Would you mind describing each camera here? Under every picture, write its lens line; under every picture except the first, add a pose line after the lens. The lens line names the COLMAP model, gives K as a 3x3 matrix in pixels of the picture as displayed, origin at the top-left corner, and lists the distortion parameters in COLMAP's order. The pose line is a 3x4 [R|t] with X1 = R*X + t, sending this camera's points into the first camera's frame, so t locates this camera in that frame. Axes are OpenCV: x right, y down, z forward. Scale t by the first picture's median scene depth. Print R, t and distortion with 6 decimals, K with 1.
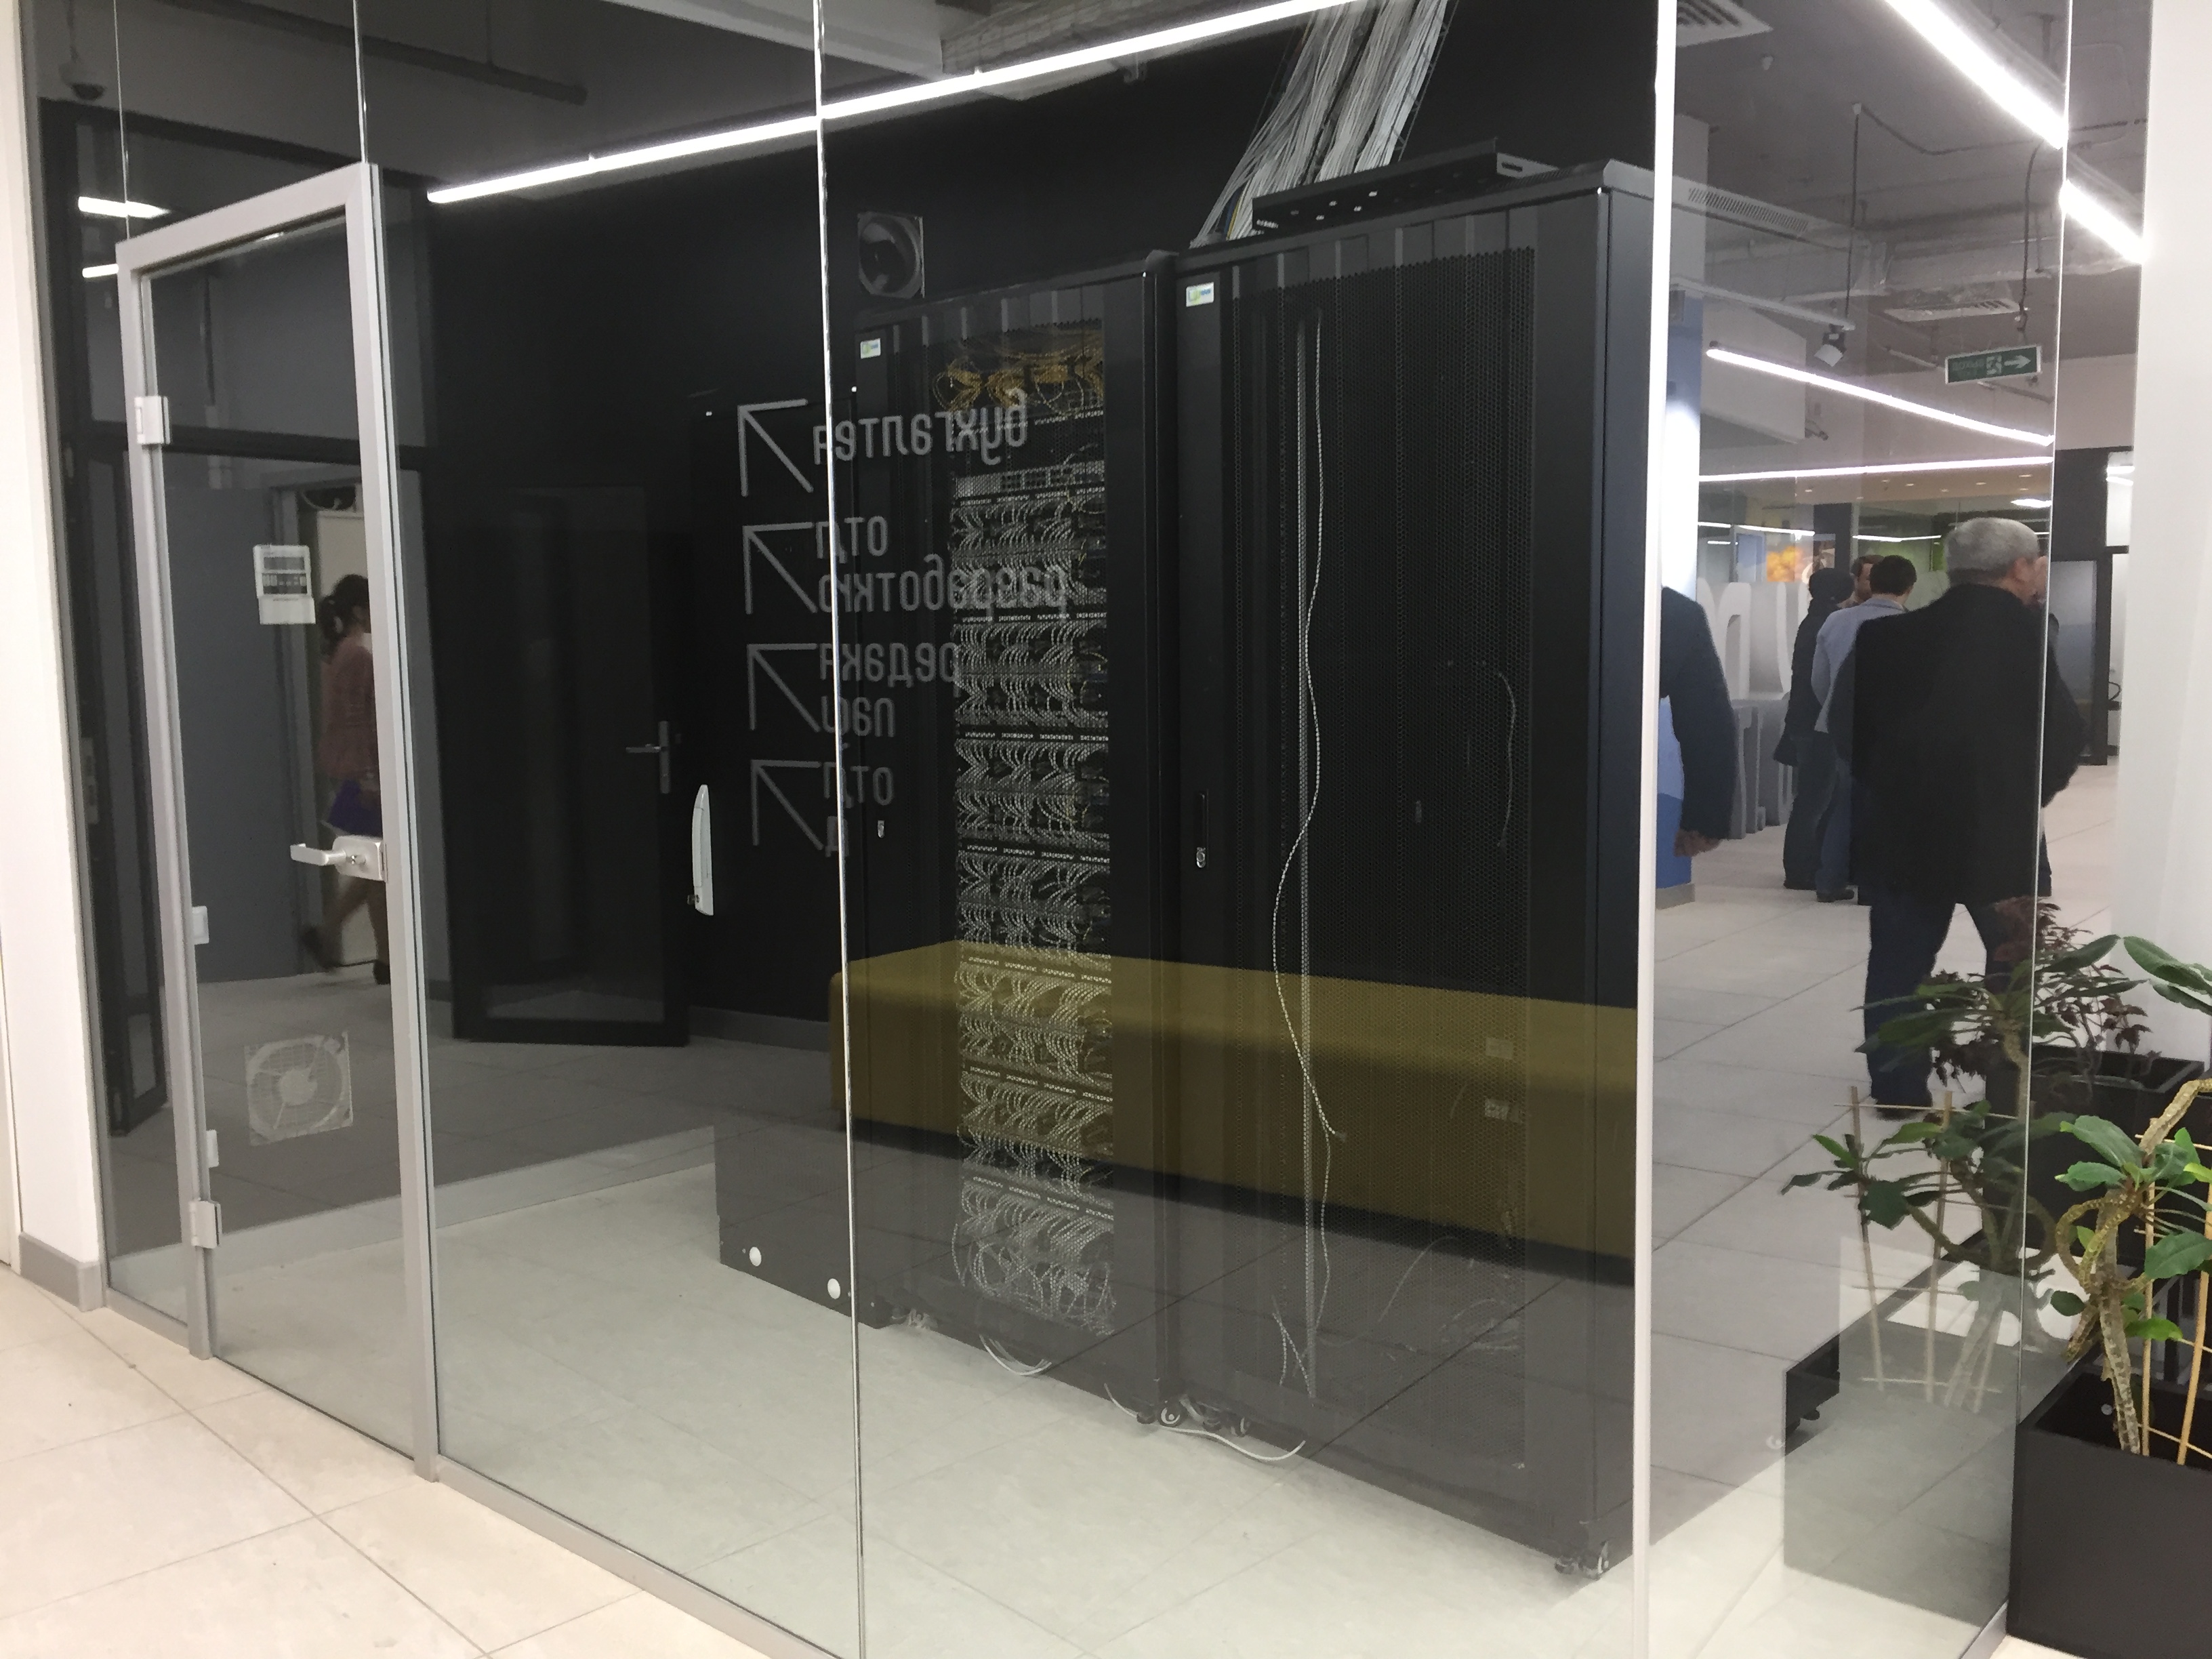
lens RADIAL K [[1888.2, 0, 1104.1], [0, 1888.2, 830.5], [0, 0, 1]] dist [0.084220, -0.115896]
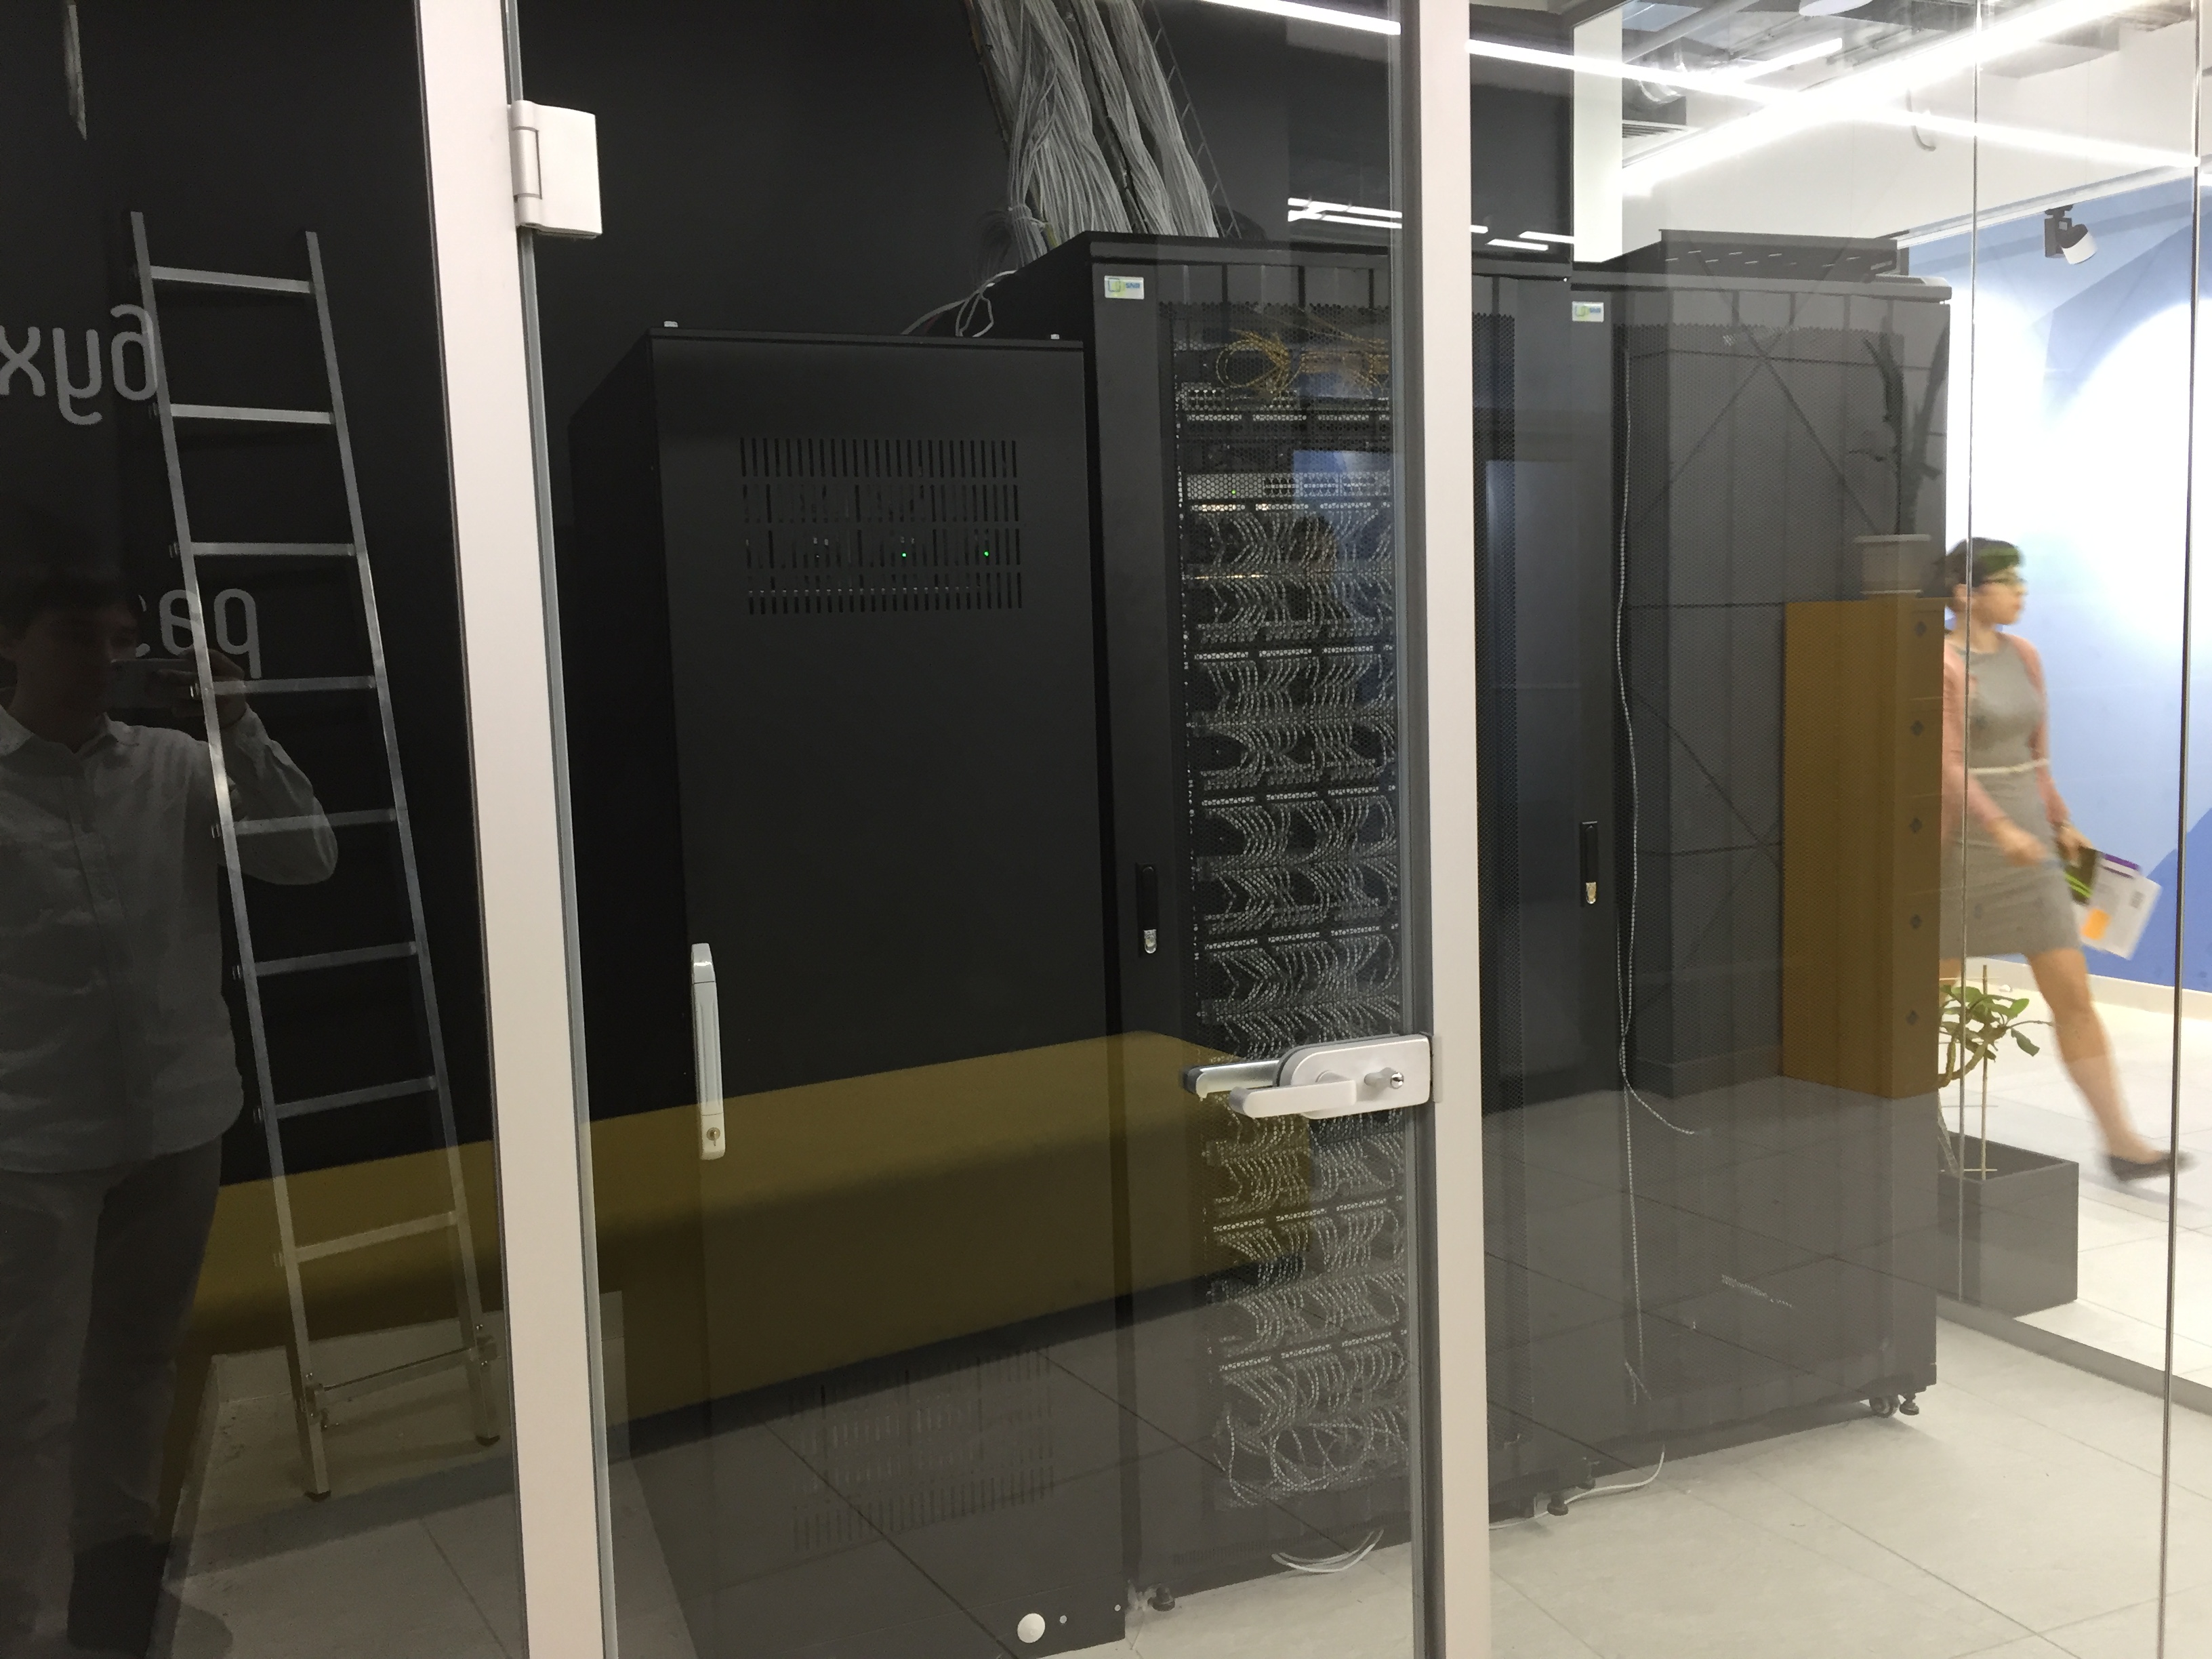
lens RADIAL K [[1888.2, 0, 1104.5], [0, 1888.2, 828.0], [0, 0, 1]] dist [0.084220, -0.115896]
pose [[0.382555, -0.091919, 0.919349, -0.879270], [0.122503, 0.991300, 0.048138, -0.090767], [-0.915775, 0.094208, 0.390487, 0.800268]]
